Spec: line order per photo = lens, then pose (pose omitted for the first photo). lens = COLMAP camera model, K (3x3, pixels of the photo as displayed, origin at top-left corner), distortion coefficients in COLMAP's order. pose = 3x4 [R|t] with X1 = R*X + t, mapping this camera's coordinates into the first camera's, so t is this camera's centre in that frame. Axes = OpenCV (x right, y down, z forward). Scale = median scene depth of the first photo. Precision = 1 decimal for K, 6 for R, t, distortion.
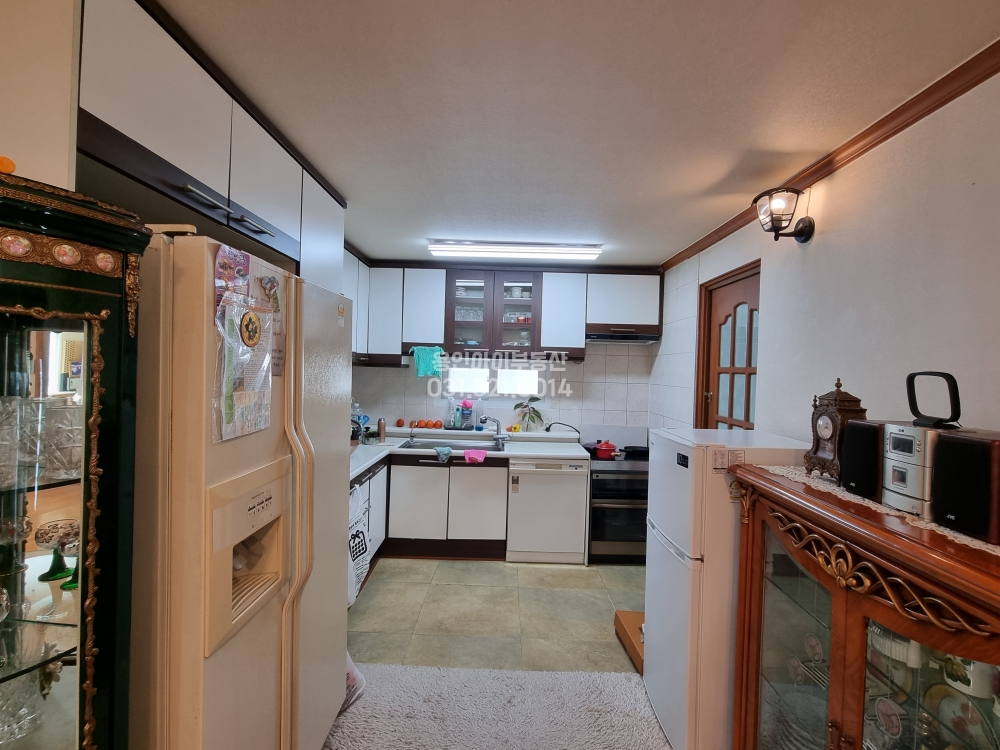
lens RADIAL K [[461.4, 0, 500.6], [0, 461.4, 375.7], [0, 0, 1]] dist [-0.001367, 0.000560]
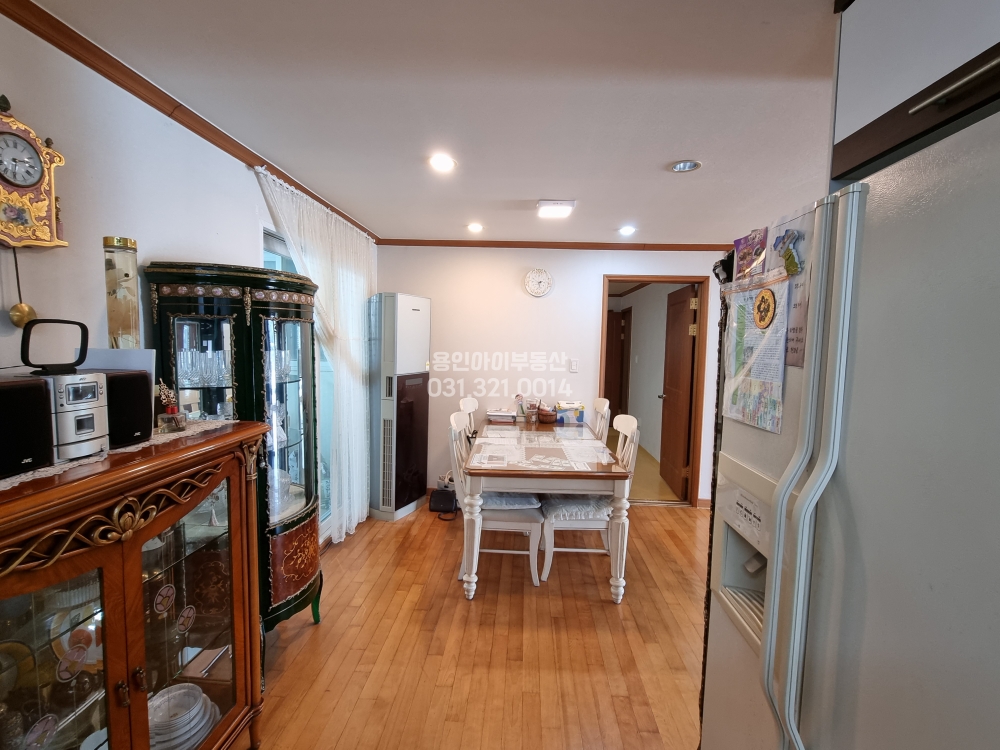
lens RADIAL K [[461.4, 0, 501.9], [0, 461.4, 377.6], [0, 0, 1]] dist [-0.001367, 0.000560]
pose [[-0.997847, -0.056256, 0.033702, -0.082070], [-0.052974, 0.994402, 0.091423, -0.024703], [-0.038656, 0.089441, -0.995242, 1.905692]]
